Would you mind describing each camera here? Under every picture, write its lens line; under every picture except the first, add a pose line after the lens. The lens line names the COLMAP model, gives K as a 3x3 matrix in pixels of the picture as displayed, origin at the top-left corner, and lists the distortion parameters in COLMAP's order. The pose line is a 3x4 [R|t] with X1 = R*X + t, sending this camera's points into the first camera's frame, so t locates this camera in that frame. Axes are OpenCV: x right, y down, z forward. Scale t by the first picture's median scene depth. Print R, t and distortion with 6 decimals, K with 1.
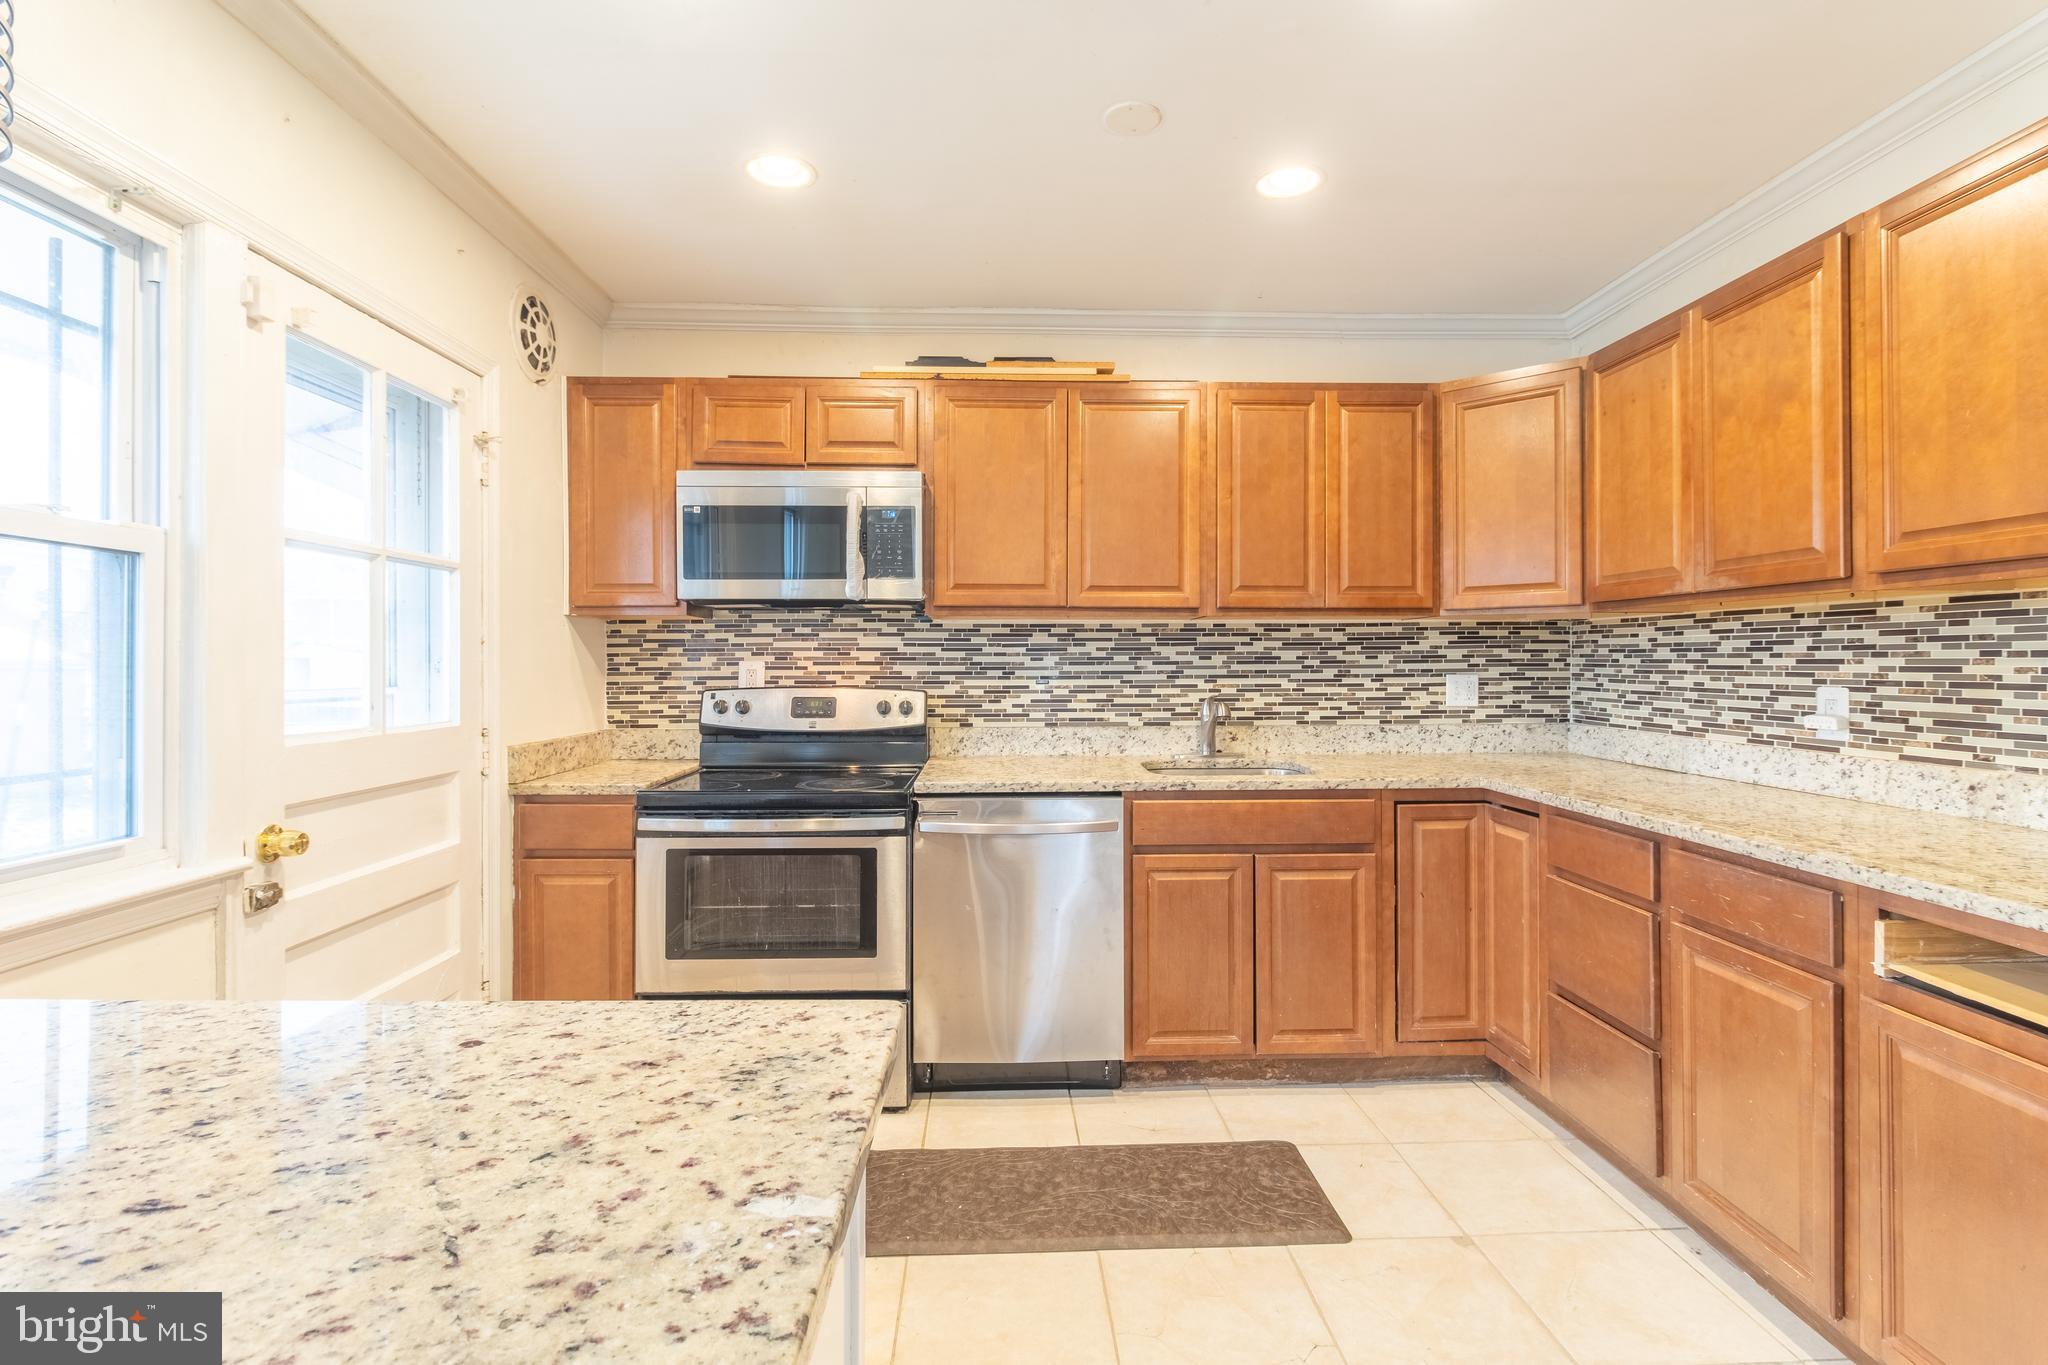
lens RADIAL K [[948.5, 0, 1018.8], [0, 948.5, 638.8], [0, 0, 1]] dist [-0.004338, -0.001719]
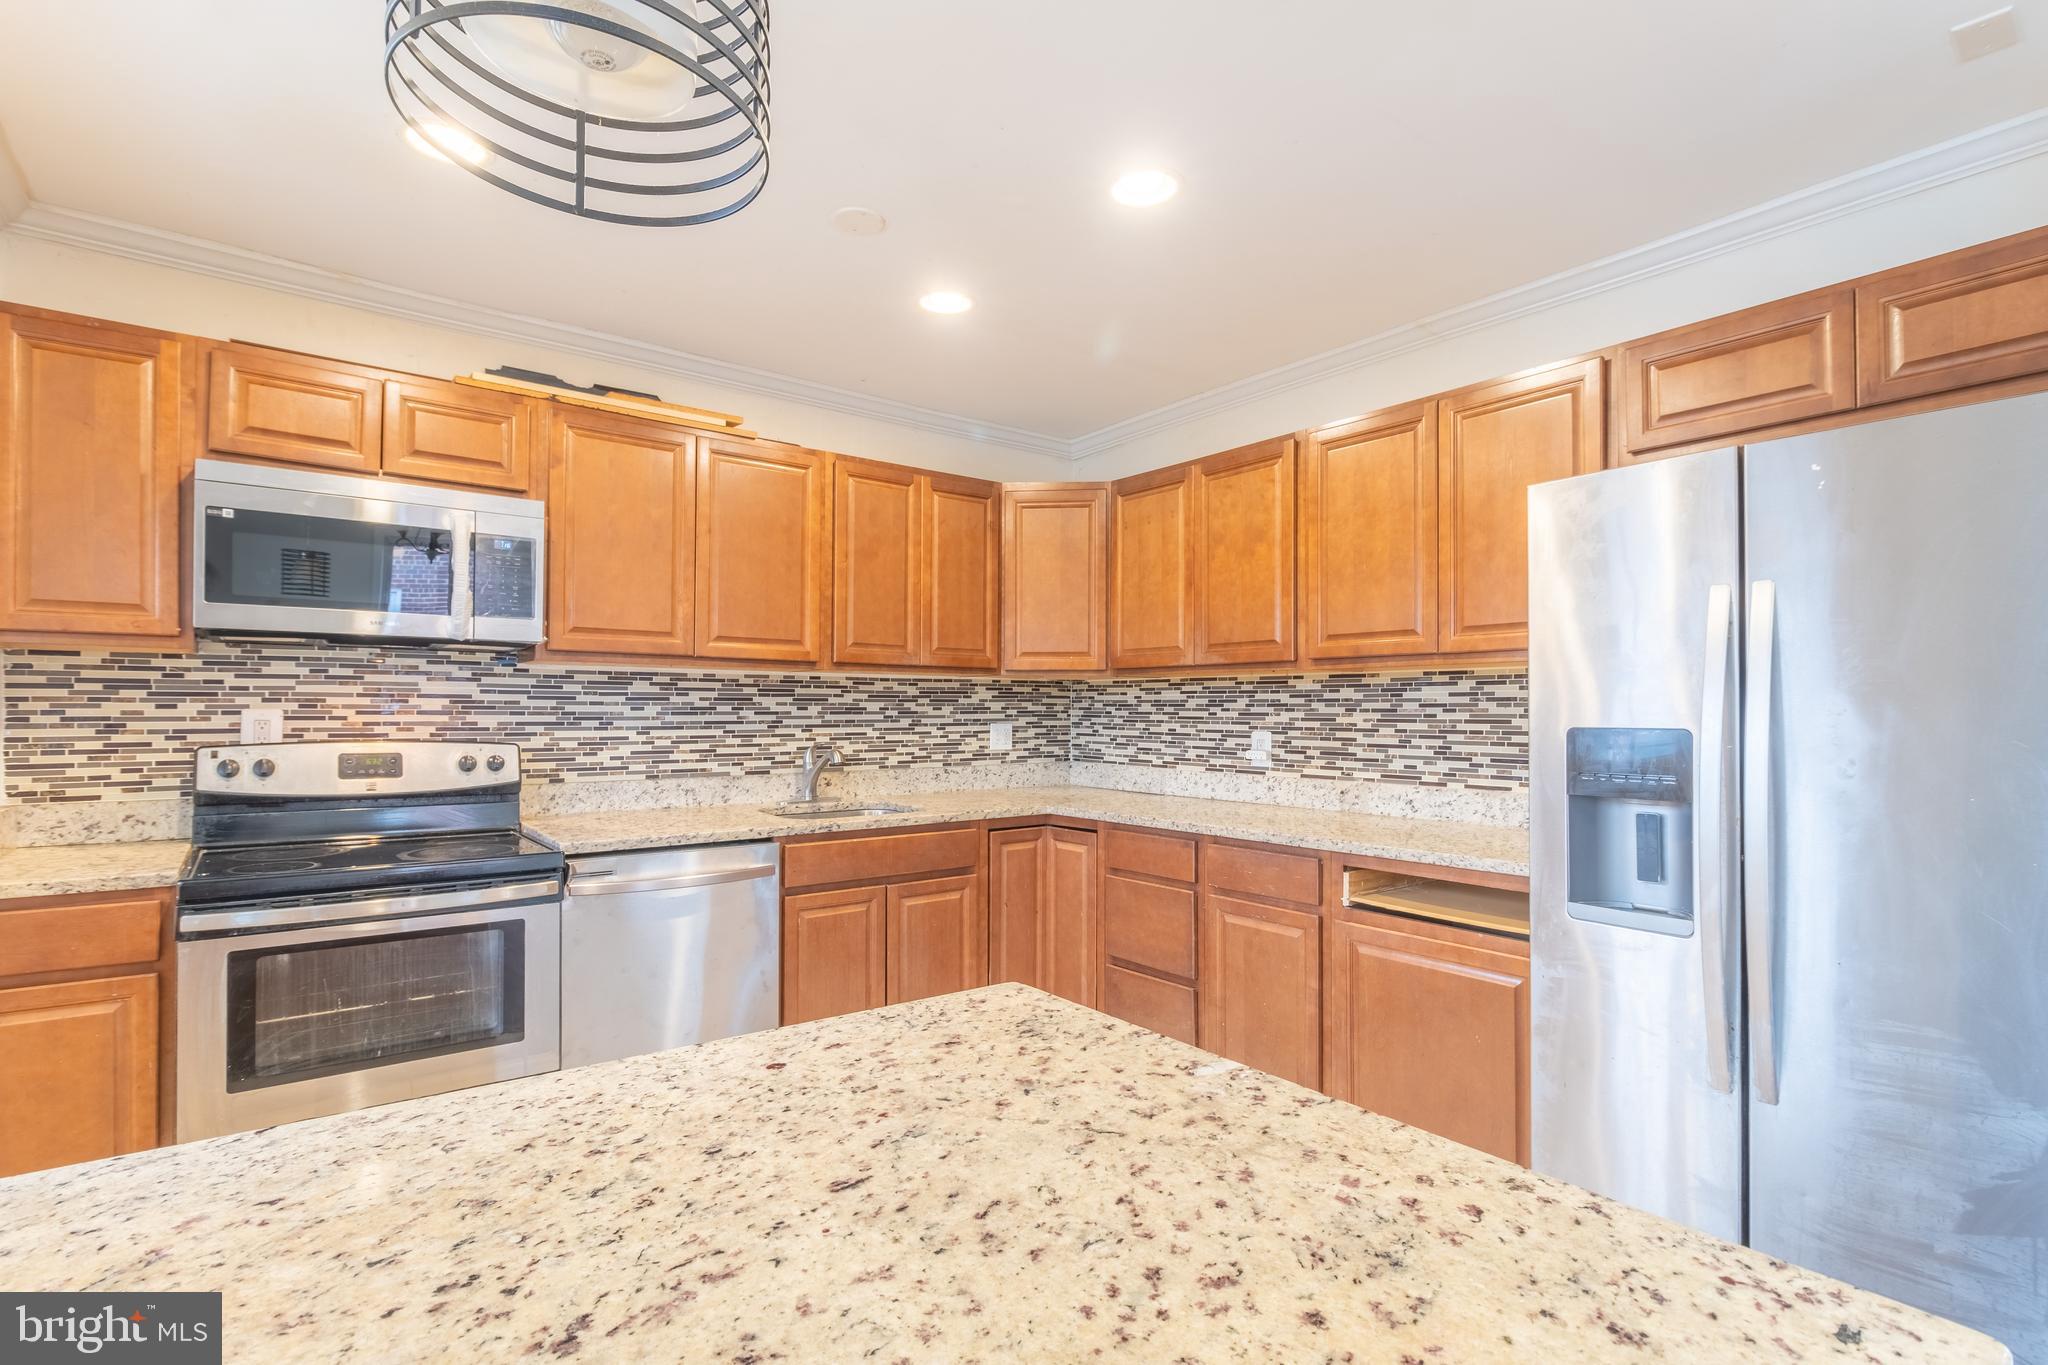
lens RADIAL K [[948.5, 0, 1032.5], [0, 948.5, 682.3], [0, 0, 1]] dist [-0.004338, -0.001719]
pose [[0.809846, 0.023241, 0.586182, -0.233879], [-0.019261, 0.999730, -0.013027, -0.001333], [-0.586326, -0.000740, 0.810075, -0.013976]]
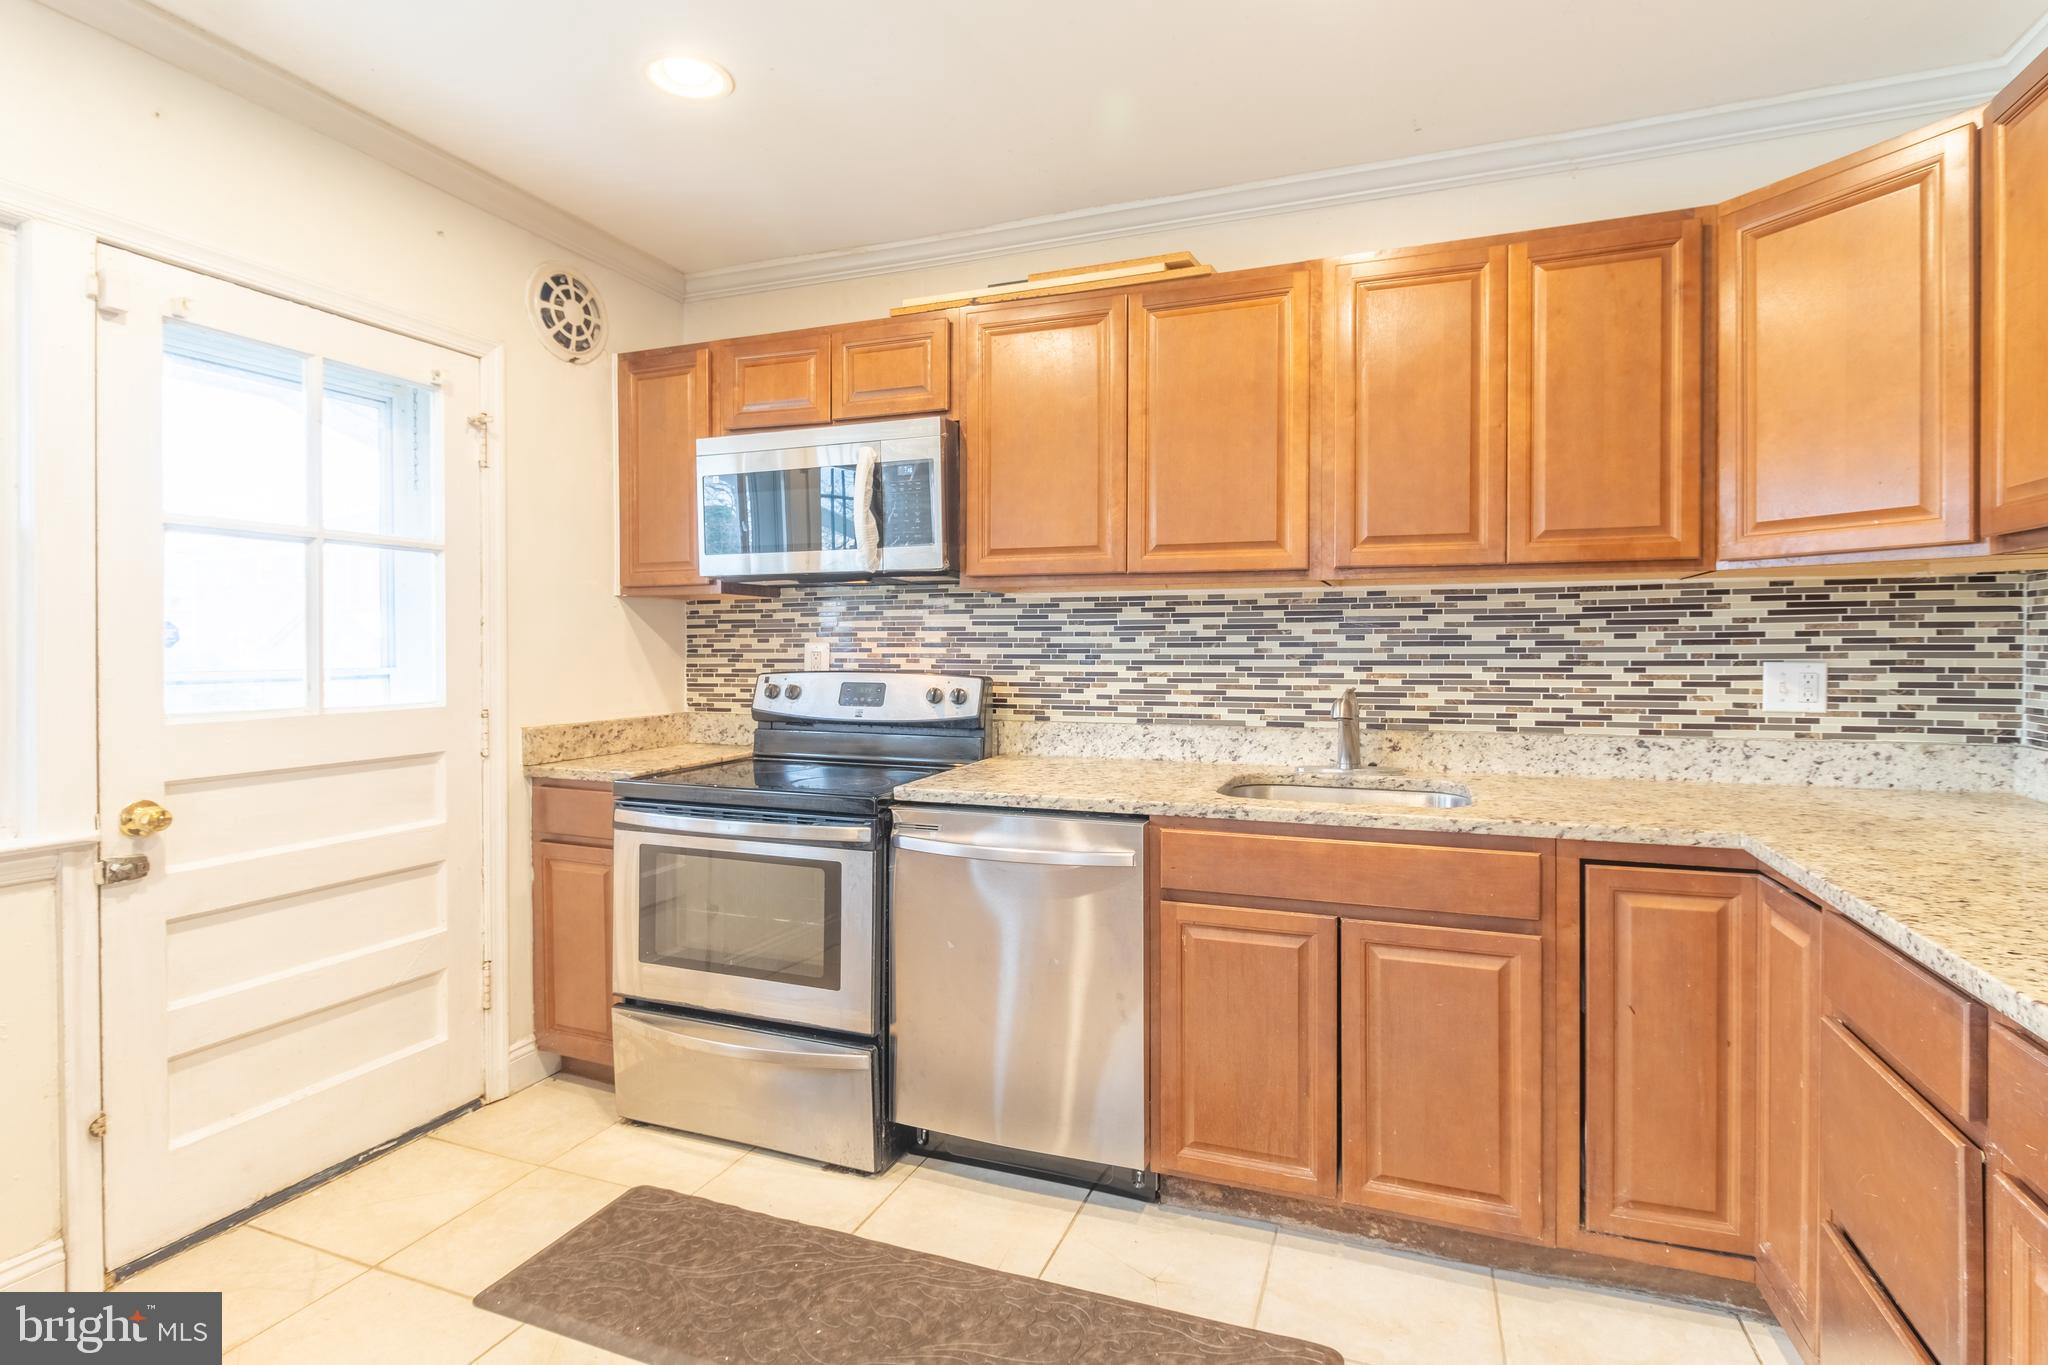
lens RADIAL K [[948.5, 0, 997.3], [0, 948.5, 634.6], [0, 0, 1]] dist [-0.004338, -0.001719]
pose [[0.917714, -0.004601, -0.397216, 0.260083], [0.009873, 0.999888, 0.011230, 0.007370], [0.397120, -0.014228, 0.917656, 0.229240]]
